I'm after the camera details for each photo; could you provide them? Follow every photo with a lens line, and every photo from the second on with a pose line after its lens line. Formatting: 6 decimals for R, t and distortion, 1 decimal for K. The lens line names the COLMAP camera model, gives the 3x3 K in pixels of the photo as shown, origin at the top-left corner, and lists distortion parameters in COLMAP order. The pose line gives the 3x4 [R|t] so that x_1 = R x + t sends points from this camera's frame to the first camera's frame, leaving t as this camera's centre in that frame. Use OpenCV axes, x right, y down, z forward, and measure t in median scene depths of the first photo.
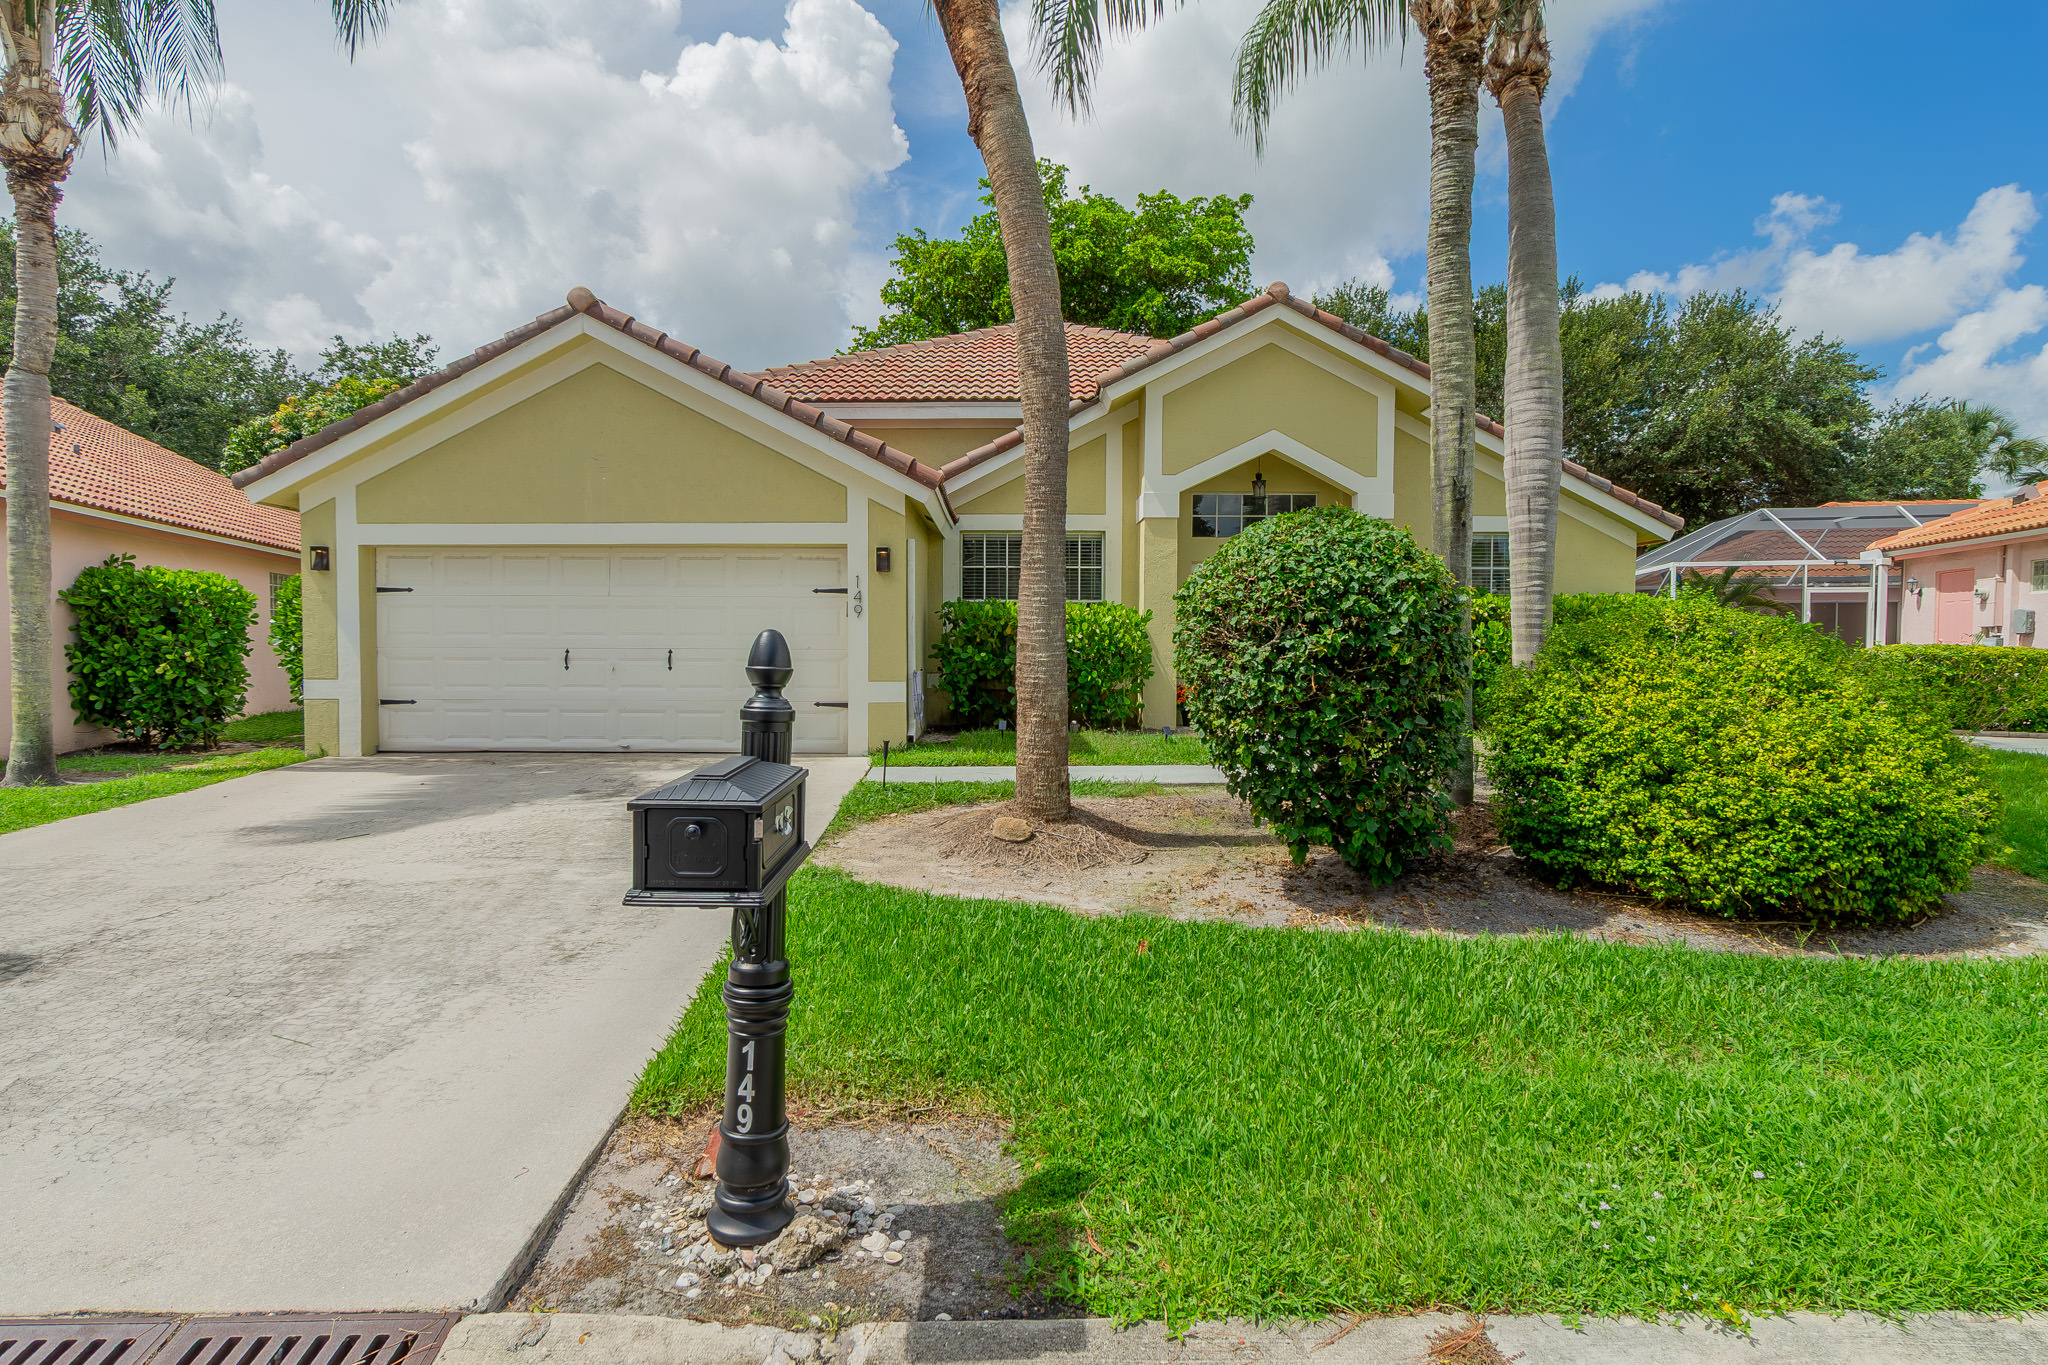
lens RADIAL K [[1010.8, 0, 1024.0], [0, 1010.8, 682.5], [0, 0, 1]] dist [-0.009944, 0.000235]
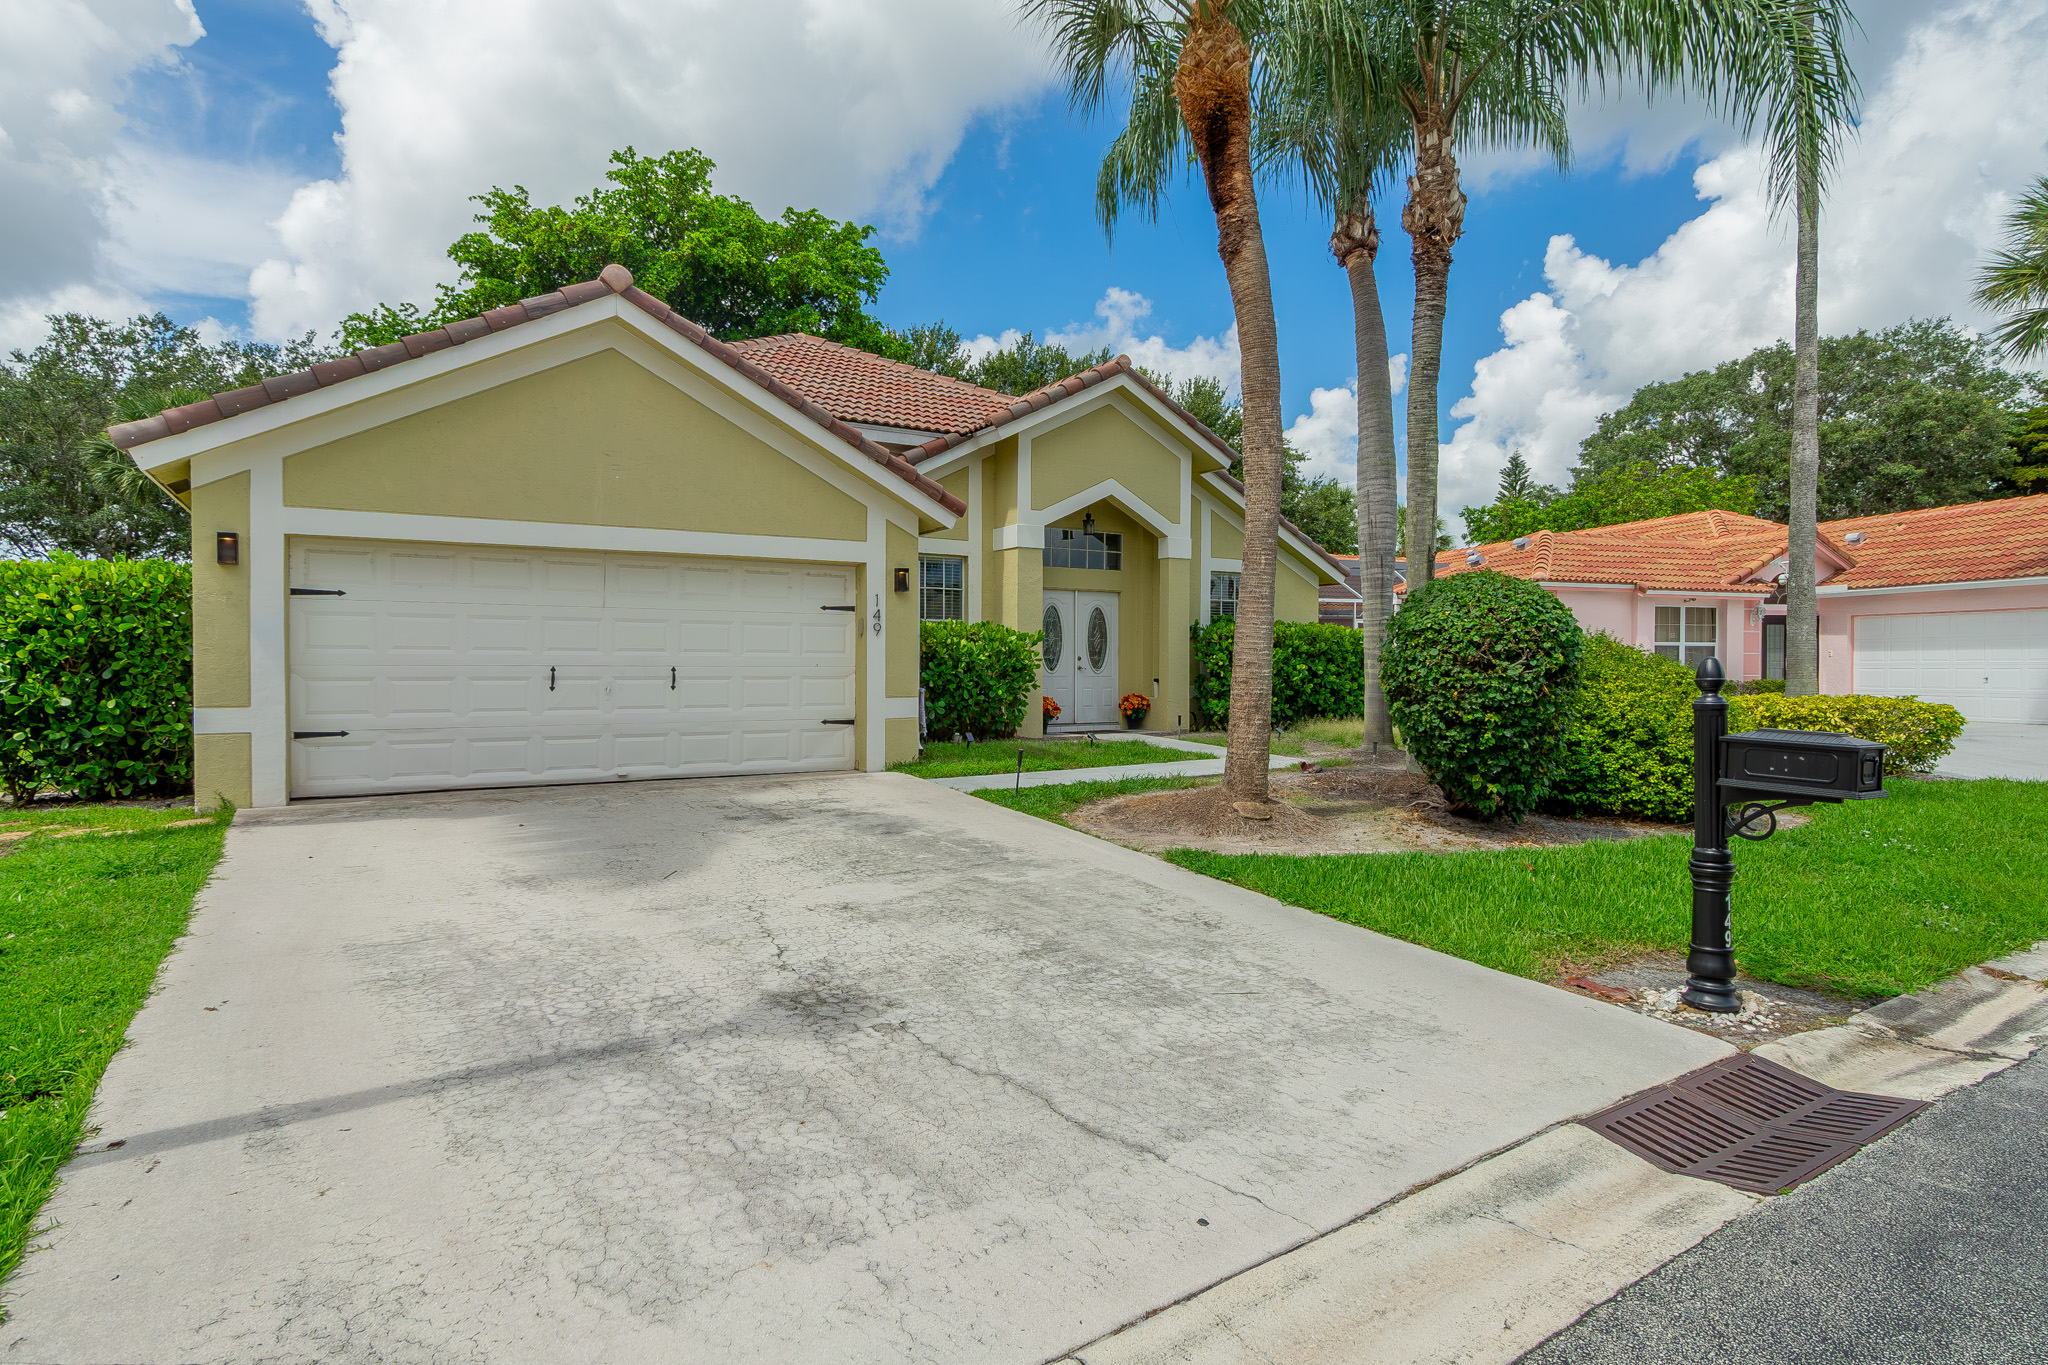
lens RADIAL K [[1064.1, 0, 998.6], [0, 1064.1, 678.2], [0, 0, 1]] dist [-0.009578, -0.000389]
pose [[0.860407, -0.007385, 0.509554, -0.602131], [0.018106, 0.999707, -0.016084, -0.001624], [-0.509286, 0.023065, 0.860288, 0.016745]]
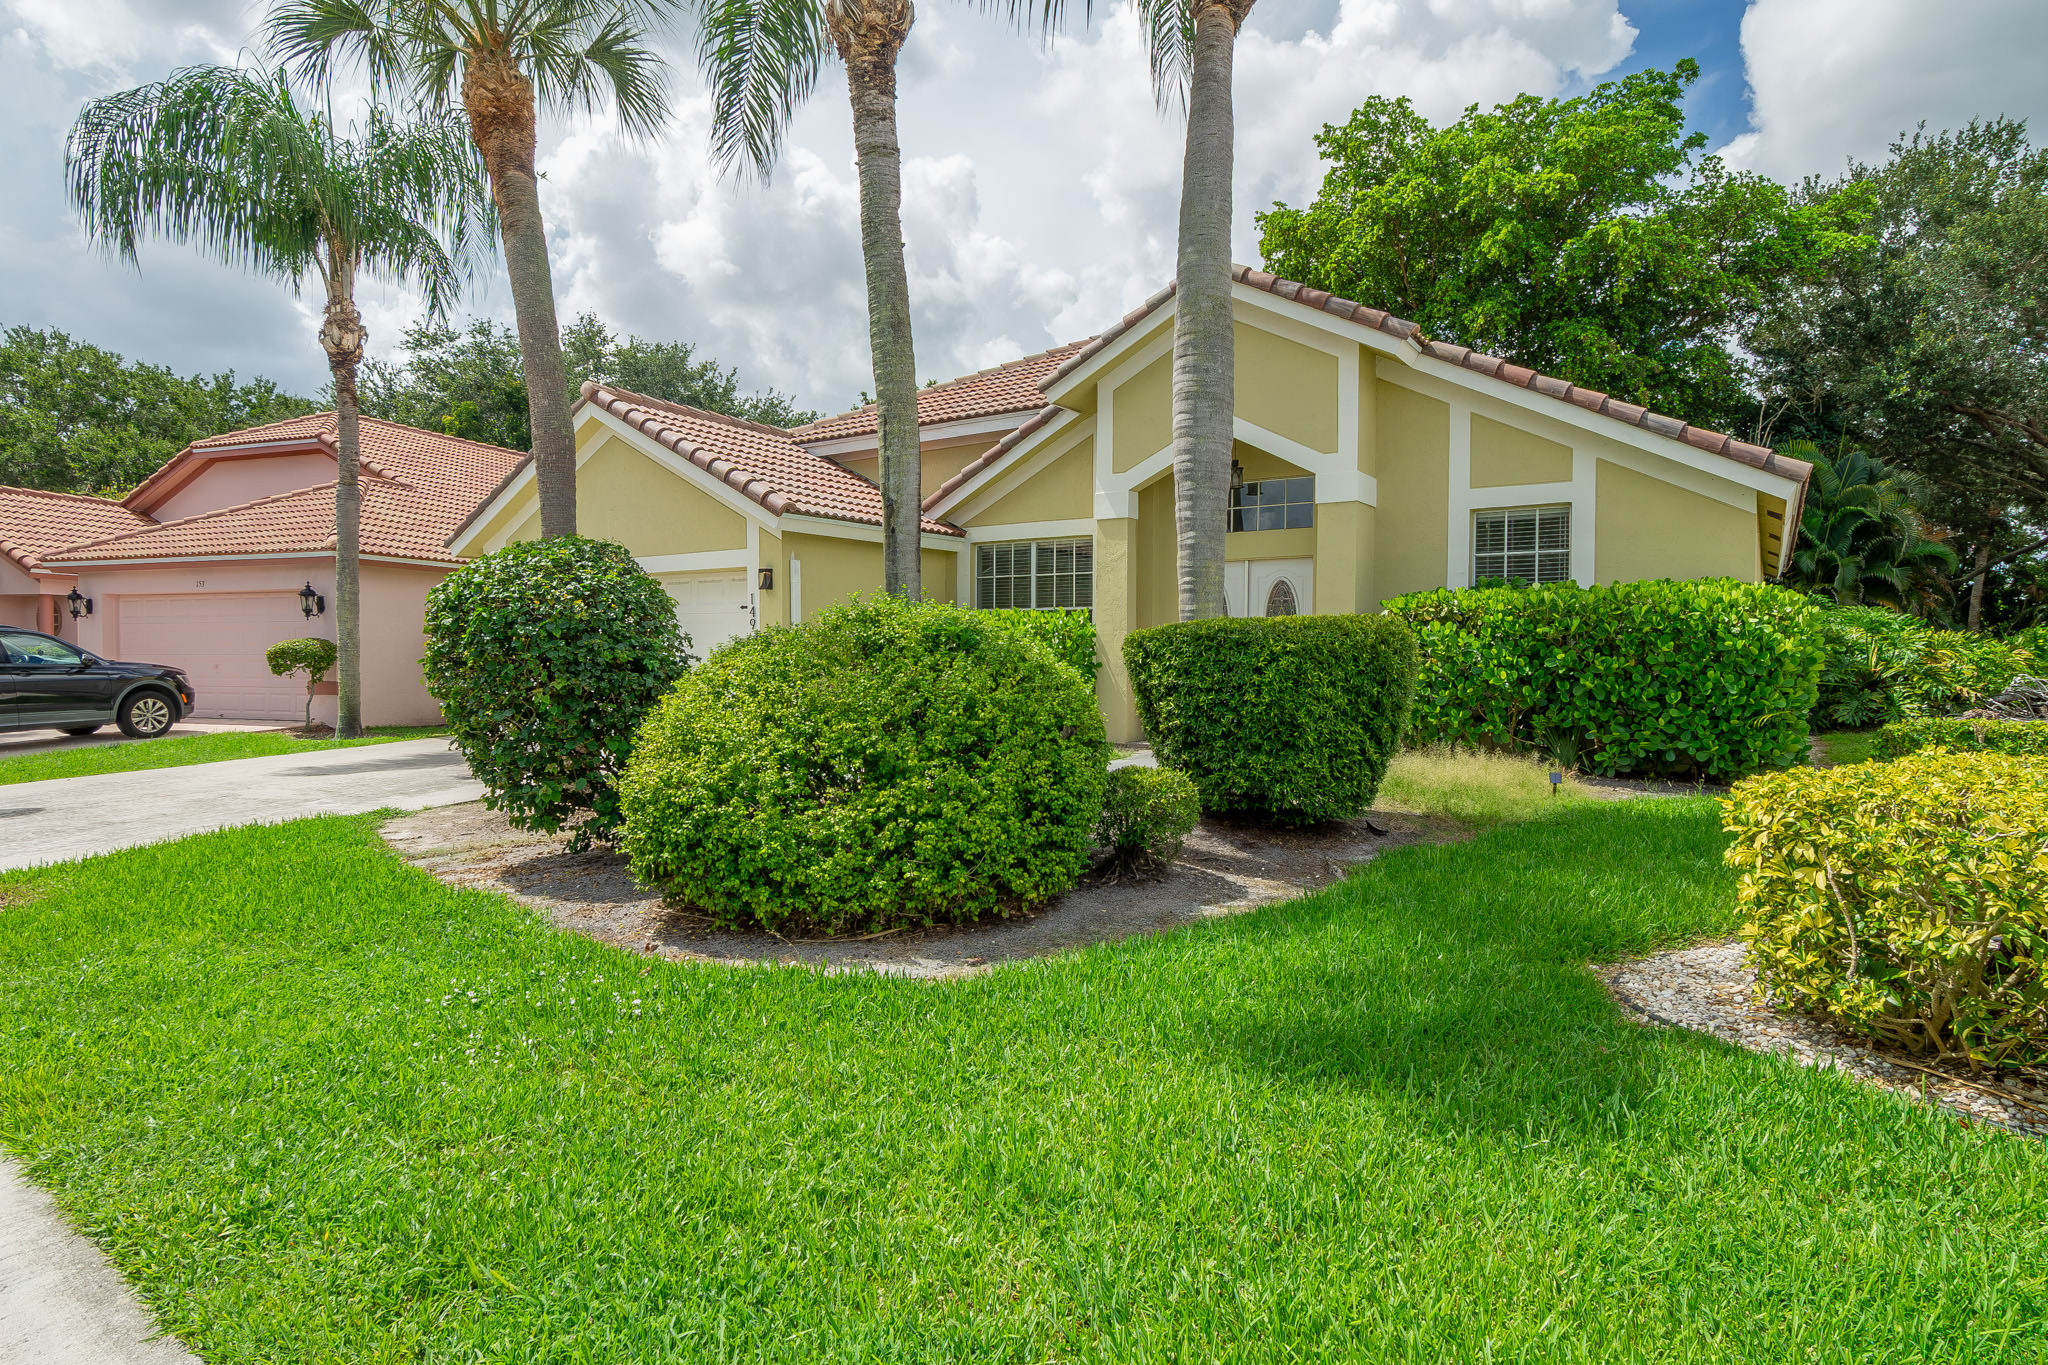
lens RADIAL K [[1116.7, 0, 1024.0], [0, 1116.7, 682.5], [0, 0, 1]] dist [0.001669, 0.000216]
pose [[0.835890, 0.011203, -0.548782, 0.779445], [-0.018690, 0.999793, -0.008059, 0.000602], [0.548578, 0.016993, 0.835926, 0.098494]]
